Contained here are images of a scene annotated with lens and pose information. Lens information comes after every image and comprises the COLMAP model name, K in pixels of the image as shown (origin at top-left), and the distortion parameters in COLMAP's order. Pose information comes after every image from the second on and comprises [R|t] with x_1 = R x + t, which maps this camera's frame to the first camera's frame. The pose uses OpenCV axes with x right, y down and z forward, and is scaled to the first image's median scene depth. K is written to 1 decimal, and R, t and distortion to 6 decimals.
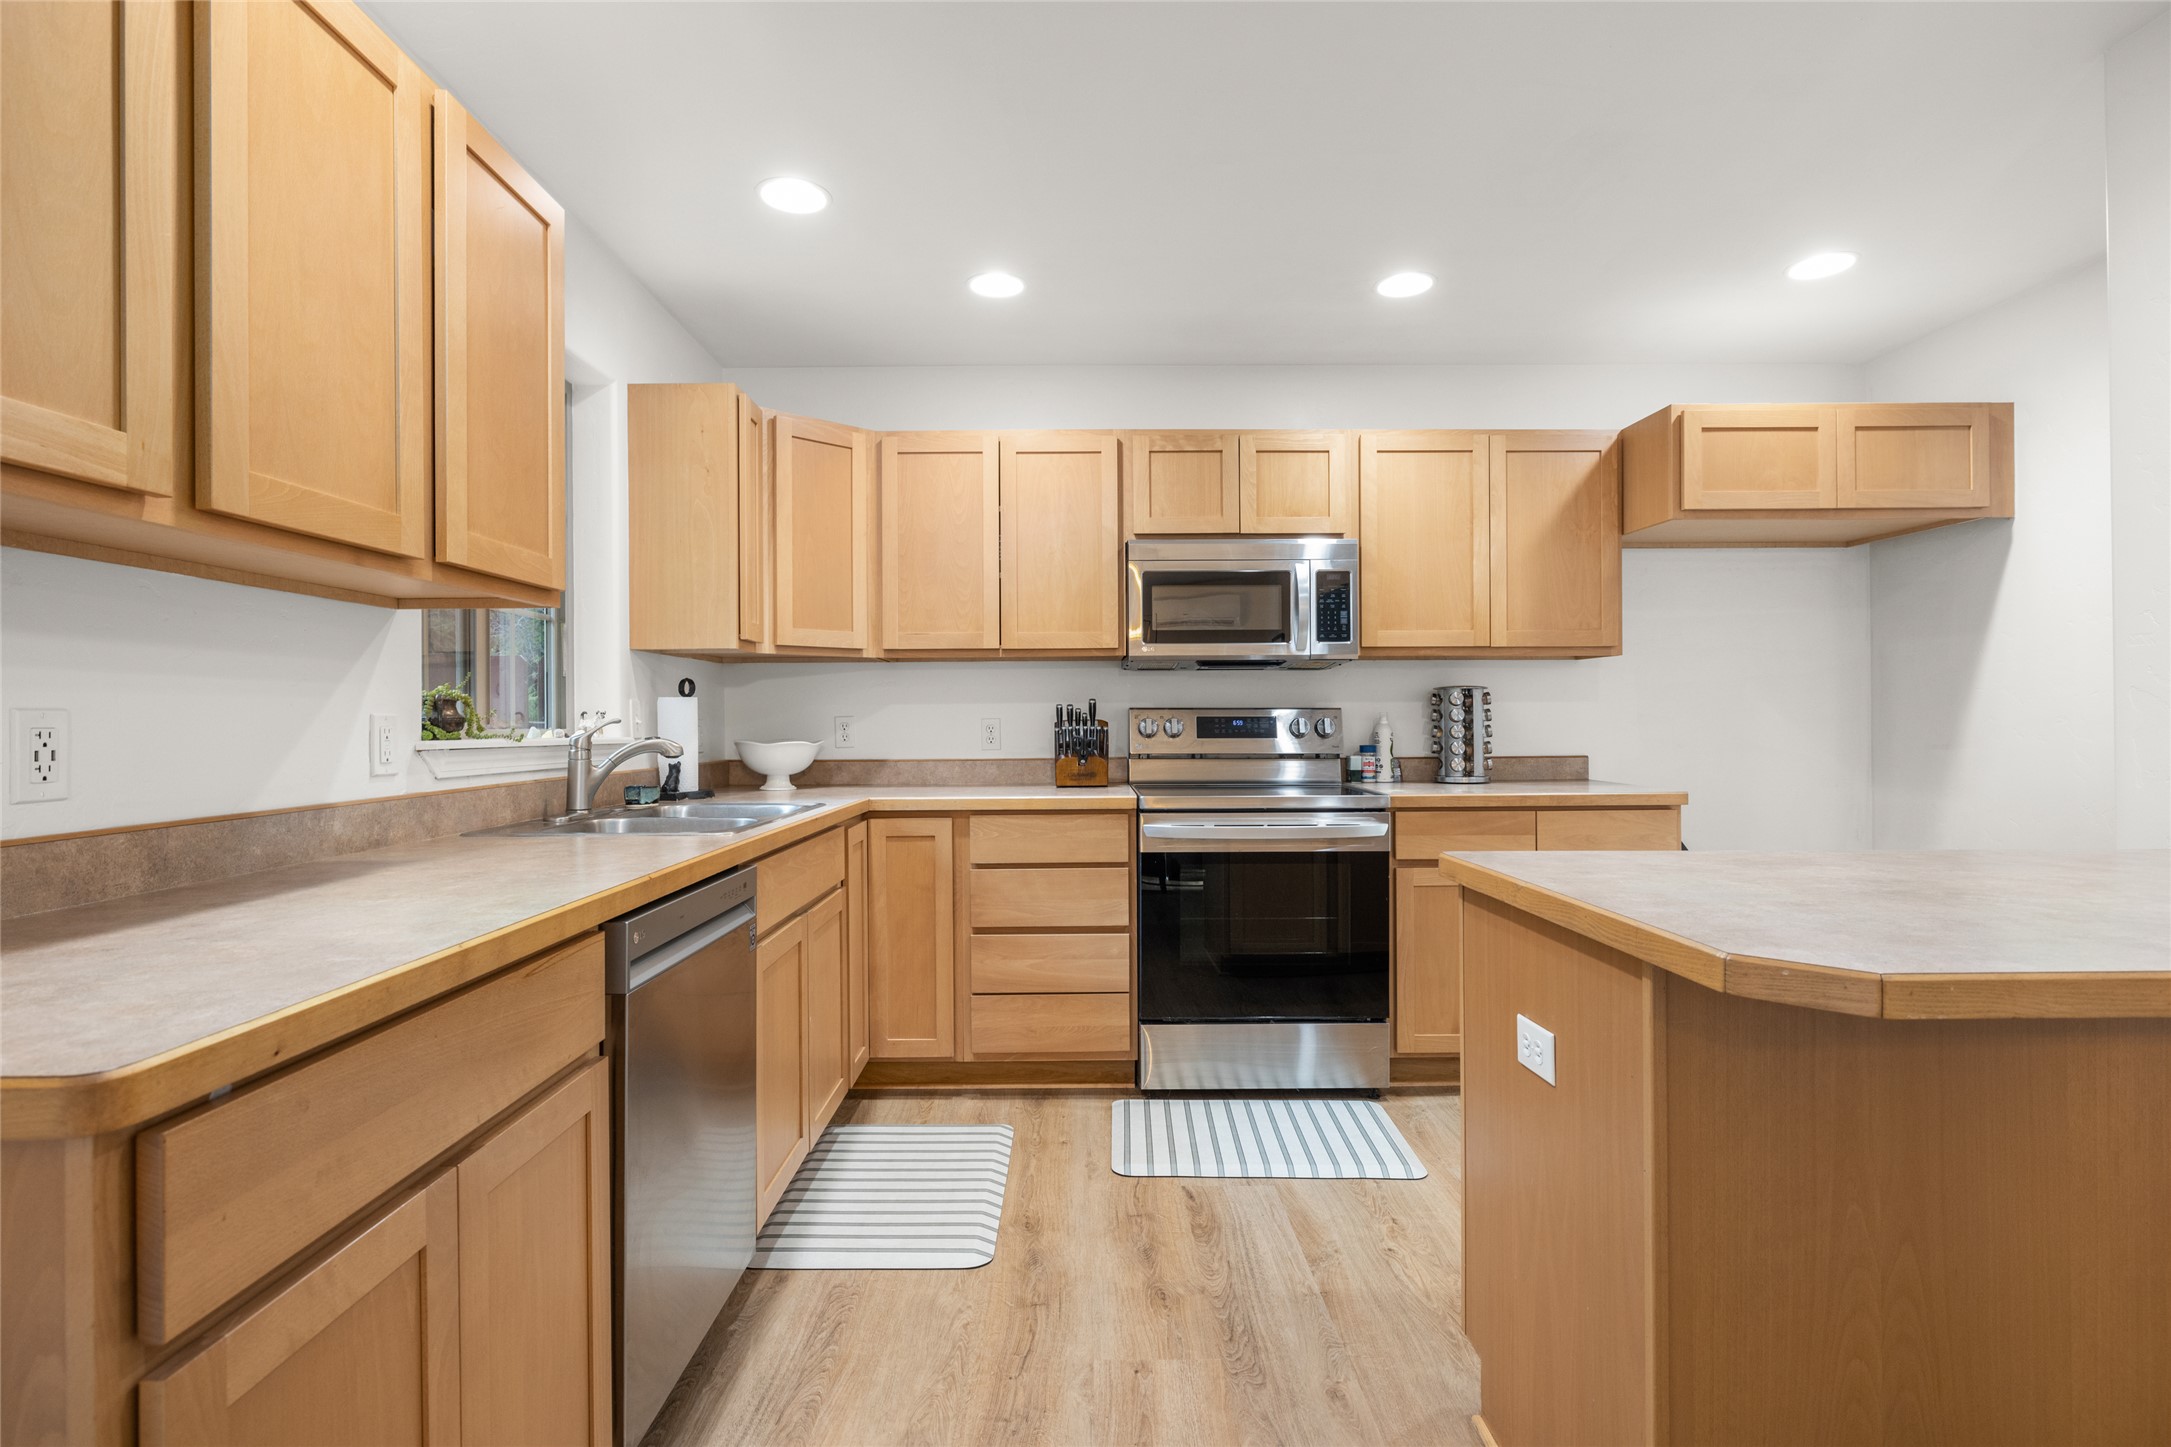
lens RADIAL K [[1060.5, 0, 1084.9], [0, 1060.5, 717.3], [0, 0, 1]] dist [0.003672, 0.000189]
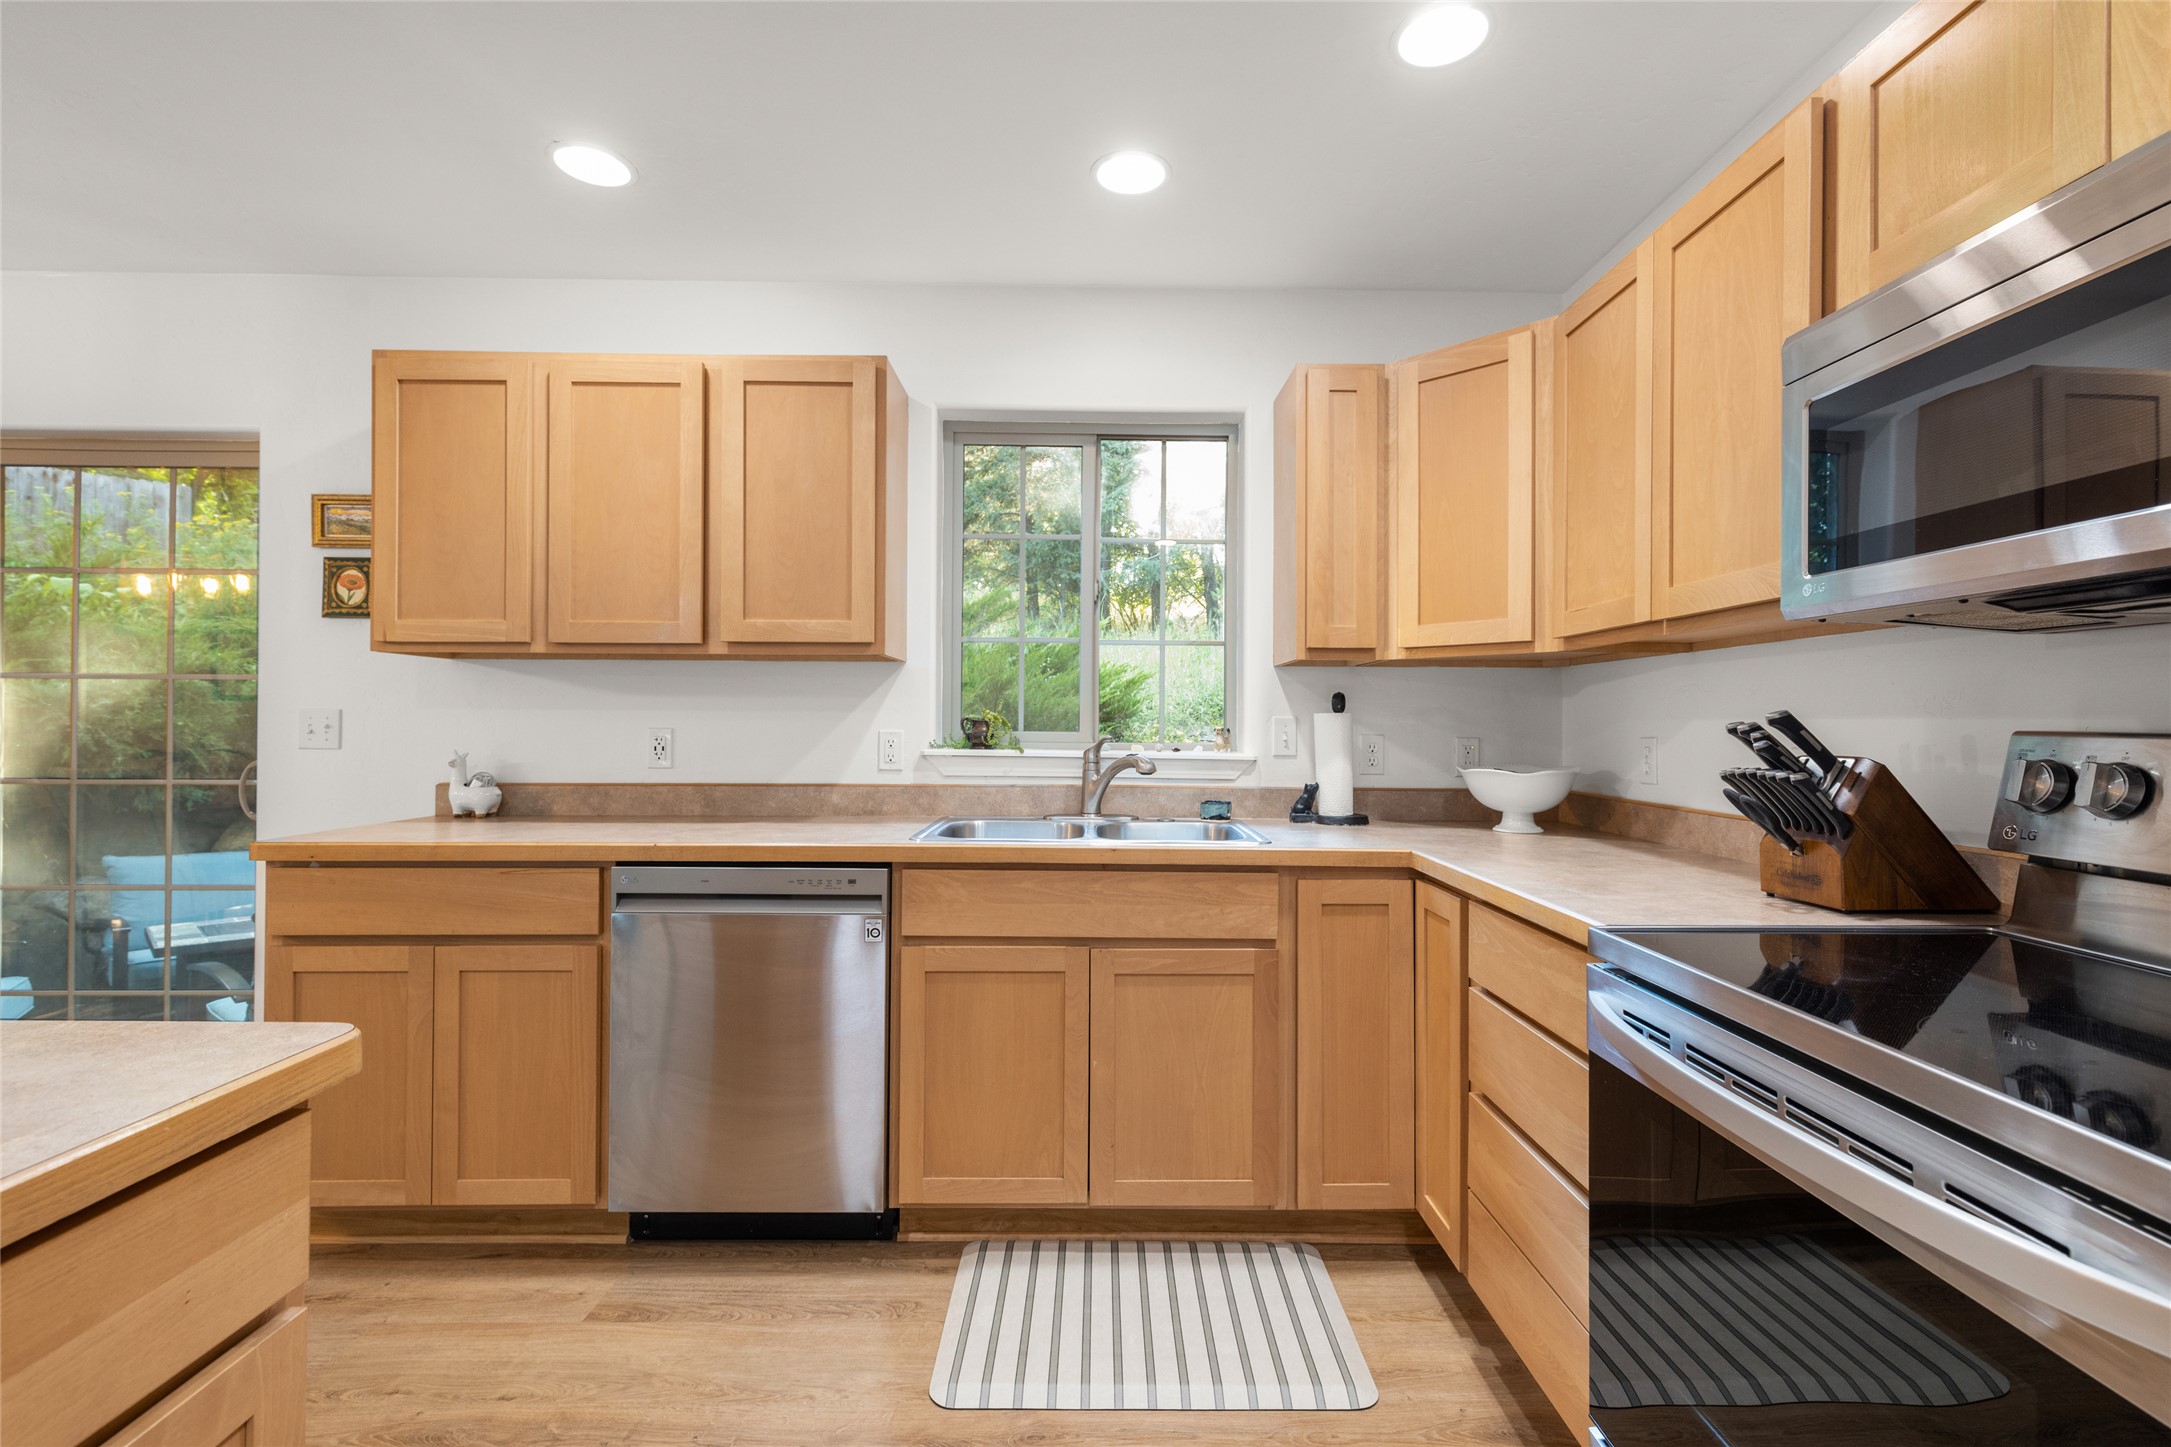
lens RADIAL K [[972.3, 0, 1085.8], [0, 972.3, 725.0], [0, 0, 1]] dist [0.004622, 0.000202]
pose [[0.003532, 0.006719, -0.999971, 0.588788], [-0.003960, 0.999970, 0.006705, -0.016798], [0.999986, 0.003937, 0.003558, 0.988412]]
